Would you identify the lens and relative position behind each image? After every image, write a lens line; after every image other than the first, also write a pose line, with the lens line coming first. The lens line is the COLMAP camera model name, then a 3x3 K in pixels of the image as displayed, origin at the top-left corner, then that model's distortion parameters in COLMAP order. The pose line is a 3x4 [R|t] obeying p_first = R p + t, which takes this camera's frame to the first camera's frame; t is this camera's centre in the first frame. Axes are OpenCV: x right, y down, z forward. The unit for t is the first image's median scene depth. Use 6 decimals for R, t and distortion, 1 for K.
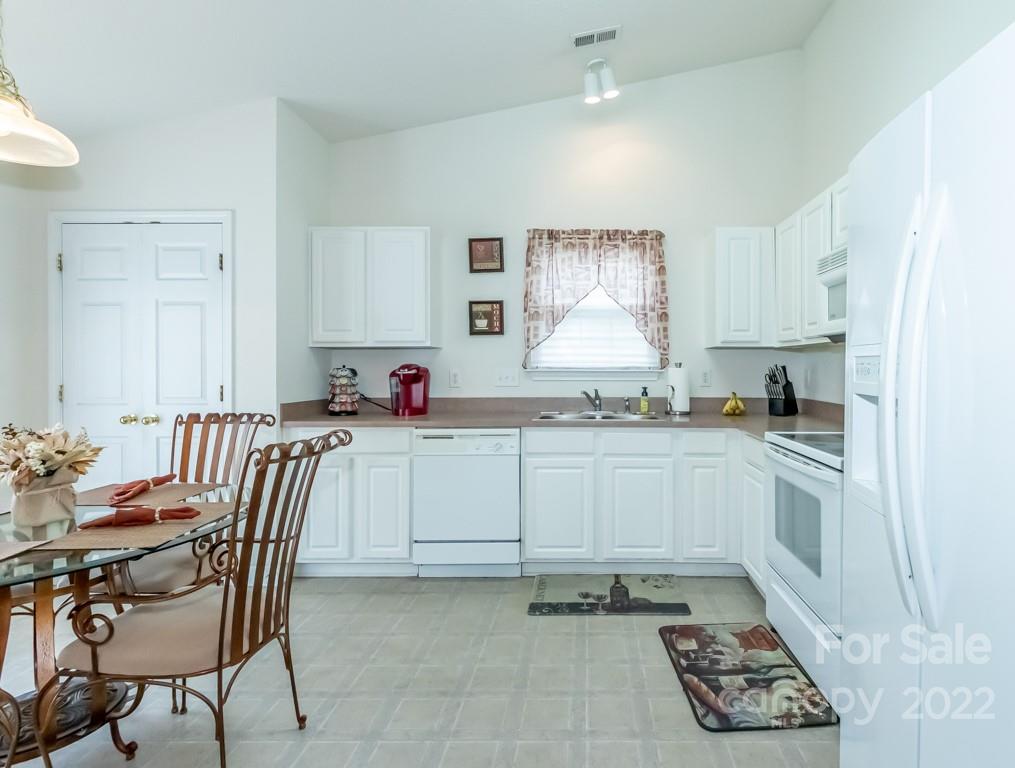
lens RADIAL K [[534.8, 0, 585.9], [0, 534.8, 367.9], [0, 0, 1]] dist [0.005564, -0.003006]
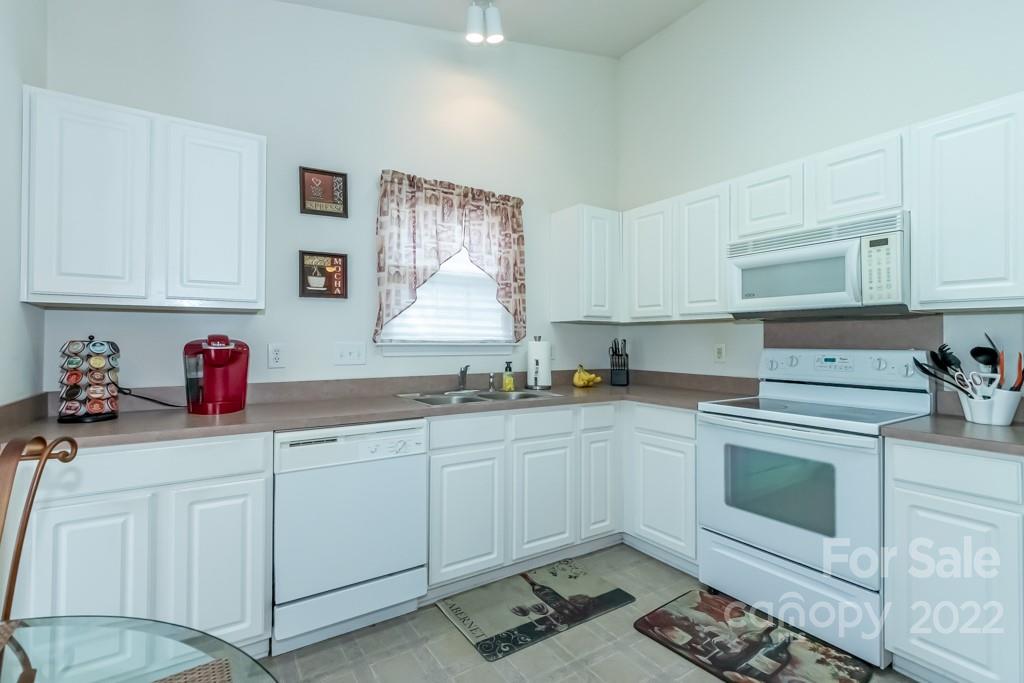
lens RADIAL K [[477.0, 0, 512.8], [0, 477.0, 332.6], [0, 0, 1]] dist [0.004575, -0.003165]
pose [[0.837483, 0.011514, 0.546342, -0.355571], [-0.001694, 0.999828, -0.018475, 0.000139], [-0.546461, 0.014547, 0.837358, 0.308251]]
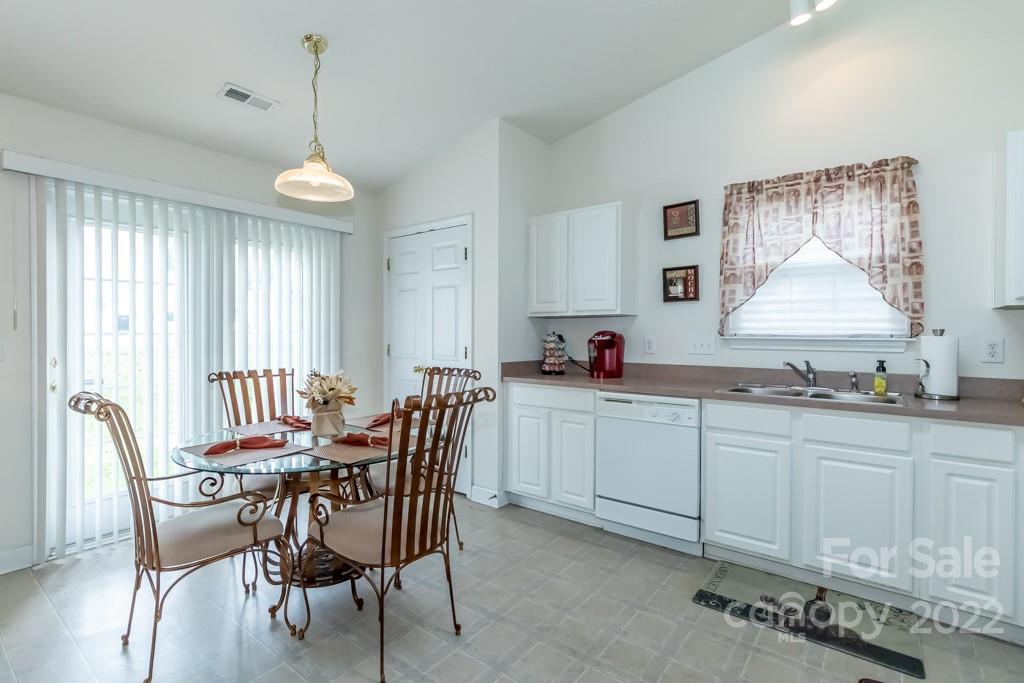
lens RADIAL K [[477.0, 0, 511.7], [0, 477.0, 336.4], [0, 0, 1]] dist [0.004575, -0.003165]
pose [[0.792311, 0.006813, -0.610080, 0.112446], [-0.004645, 0.999976, 0.005136, -0.000065], [0.610100, -0.001235, 0.792324, 0.120350]]
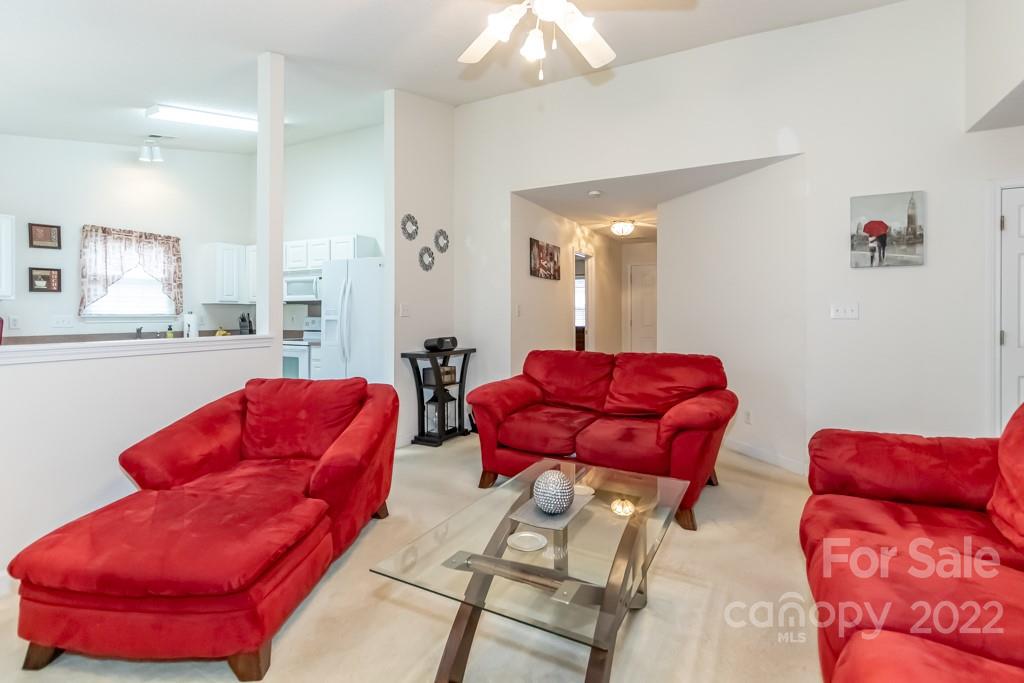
lens RADIAL K [[477.0, 0, 504.7], [0, 477.0, 309.0], [0, 0, 1]] dist [0.004575, -0.003165]
pose [[0.469773, 0.005604, 0.882769, -0.792623], [0.004868, 0.999948, -0.008938, 0.001481], [-0.882774, 0.008496, 0.469722, -0.739670]]
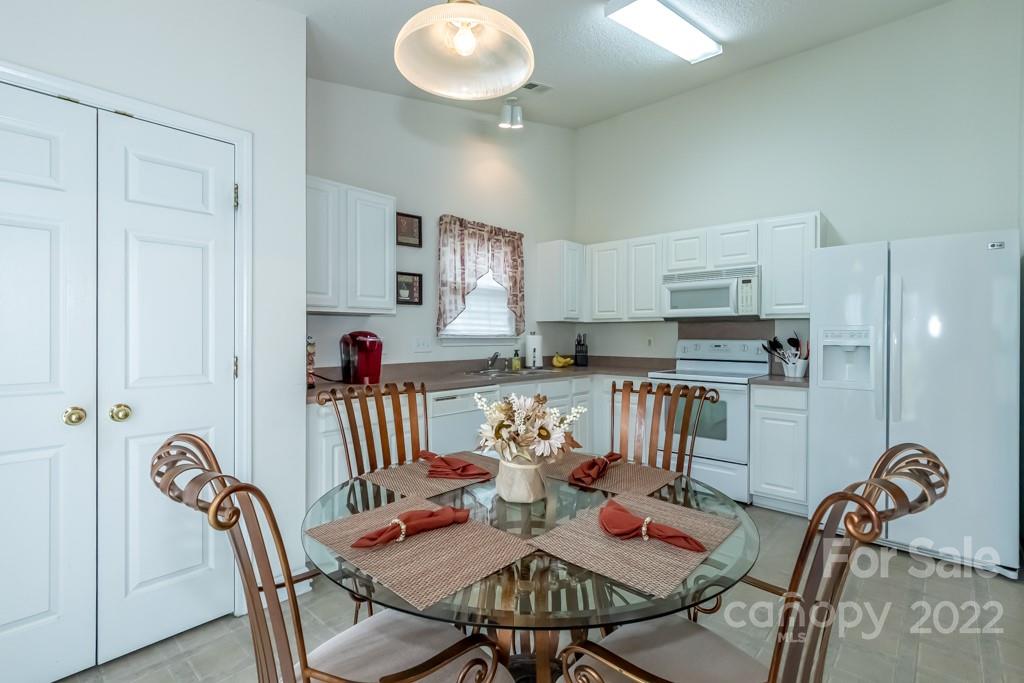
lens RADIAL K [[477.0, 0, 510.6], [0, 477.0, 334.0], [0, 0, 1]] dist [0.004575, -0.003165]
pose [[0.676663, 0.003037, 0.736286, -0.807903], [-0.000137, 0.999992, -0.003999, 0.001342], [-0.736293, 0.002605, 0.676658, 0.216445]]
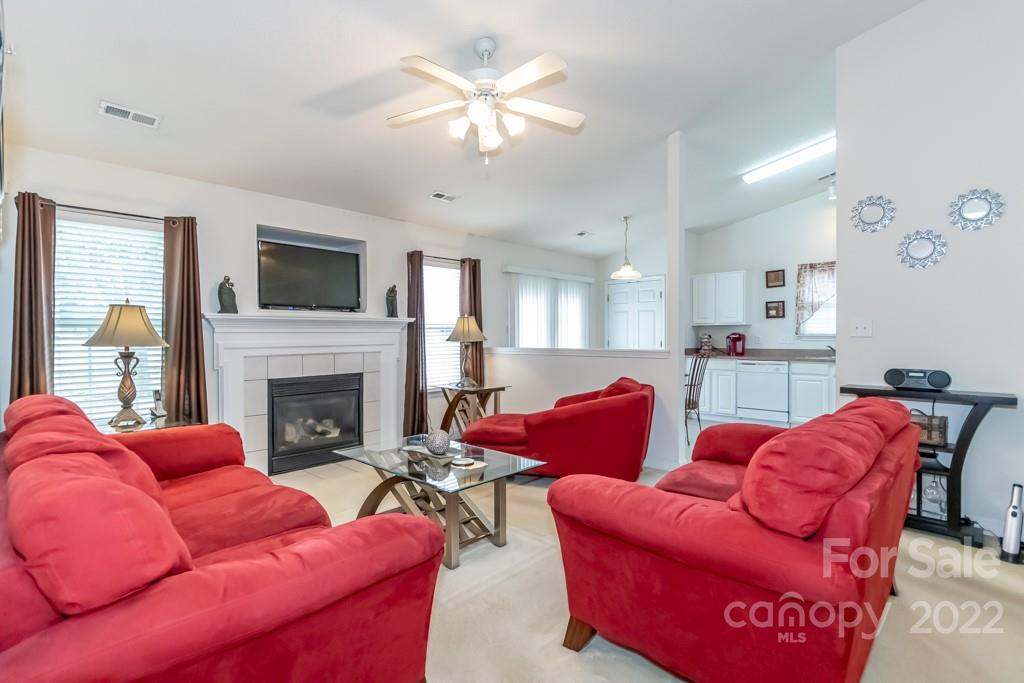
lens RADIAL K [[477.0, 0, 509.6], [0, 477.0, 338.0], [0, 0, 1]] dist [0.004575, -0.003165]
pose [[0.720982, 0.000638, -0.692954, 0.368179], [0.000589, 0.999999, 0.001534, 0.011646], [0.692954, -0.001514, 0.720980, -1.081705]]
